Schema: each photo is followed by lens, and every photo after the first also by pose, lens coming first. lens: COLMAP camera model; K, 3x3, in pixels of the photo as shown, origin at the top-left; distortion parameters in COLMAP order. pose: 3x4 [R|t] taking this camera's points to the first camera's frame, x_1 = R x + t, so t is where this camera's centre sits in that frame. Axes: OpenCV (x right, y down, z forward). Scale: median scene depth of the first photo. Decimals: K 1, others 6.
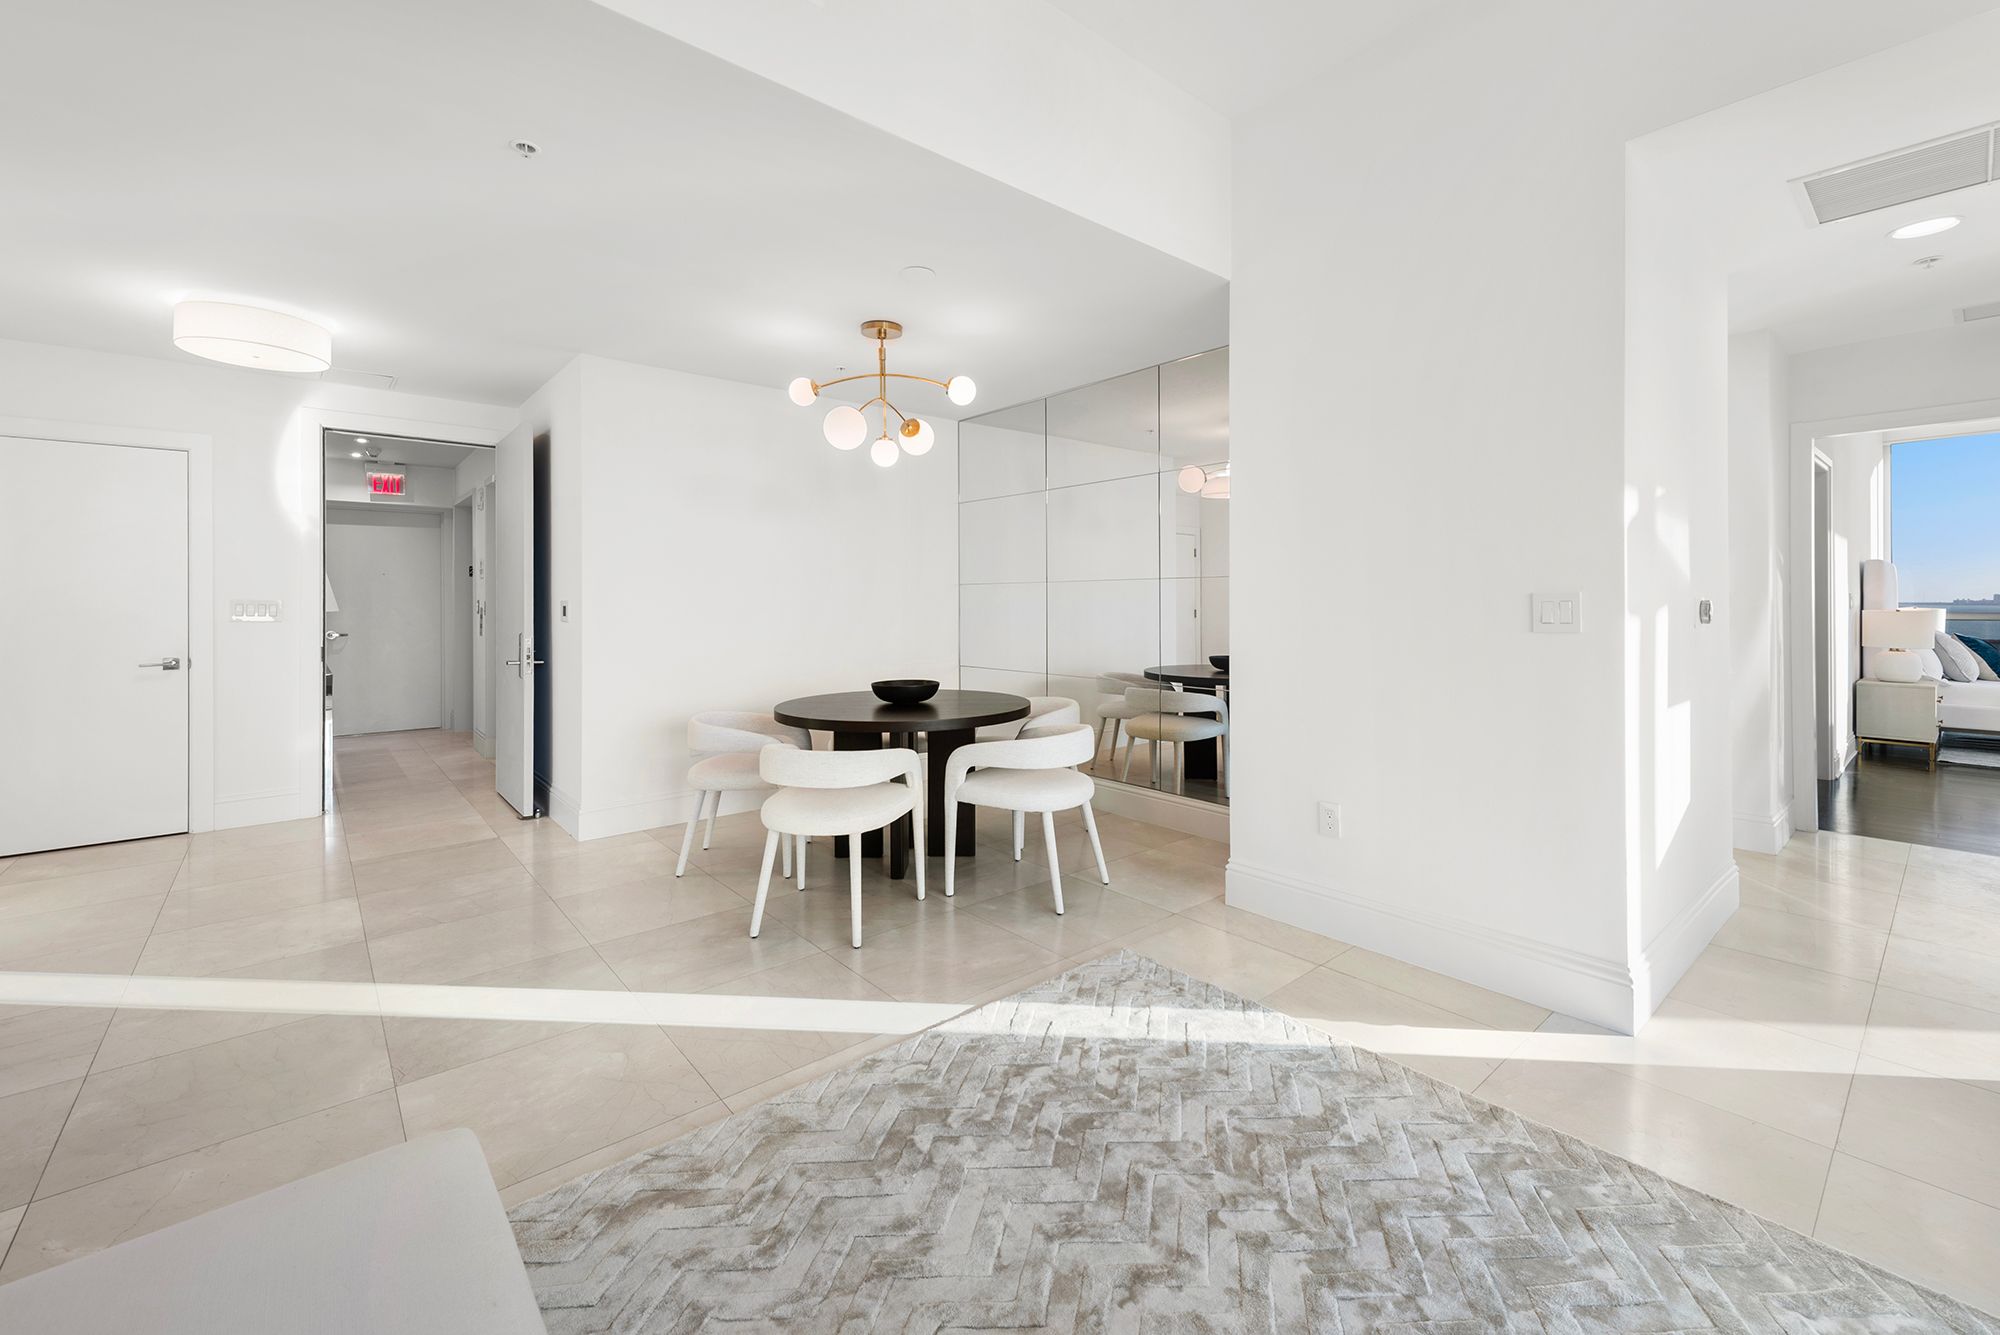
lens RADIAL K [[825.5, 0, 1000.3], [0, 825.5, 594.9], [0, 0, 1]] dist [0.011641, -0.000103]
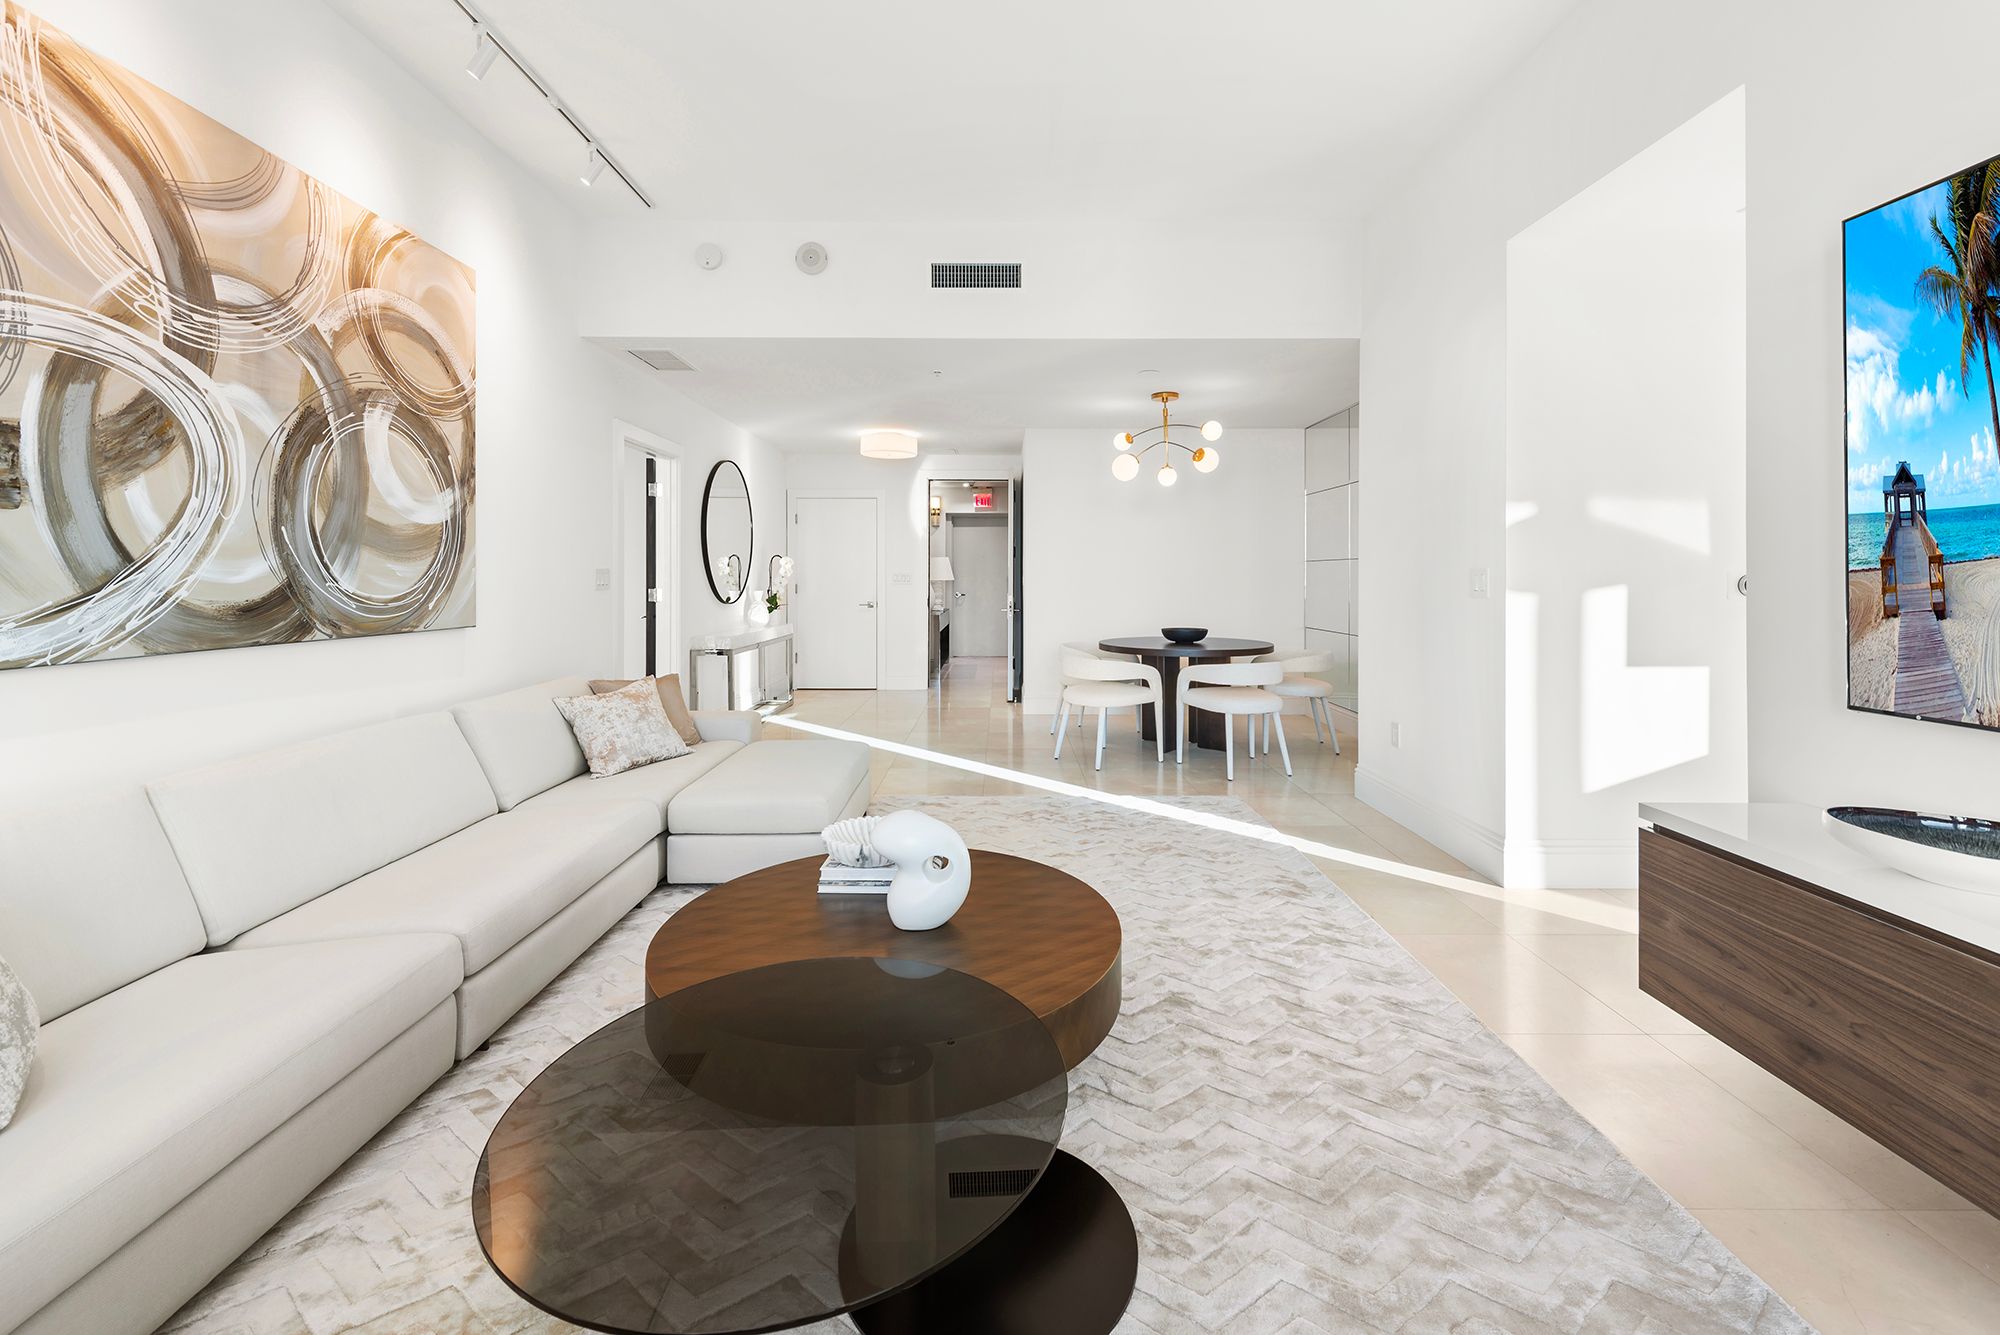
lens RADIAL K [[832.7, 0, 997.9], [0, 832.7, 572.7], [0, 0, 1]] dist [-0.000123, -0.000228]
pose [[0.757285, 0.001354, -0.653083, 0.625010], [-0.001142, 0.999999, 0.000750, 0.004254], [0.653083, 0.000178, 0.757286, -0.363969]]
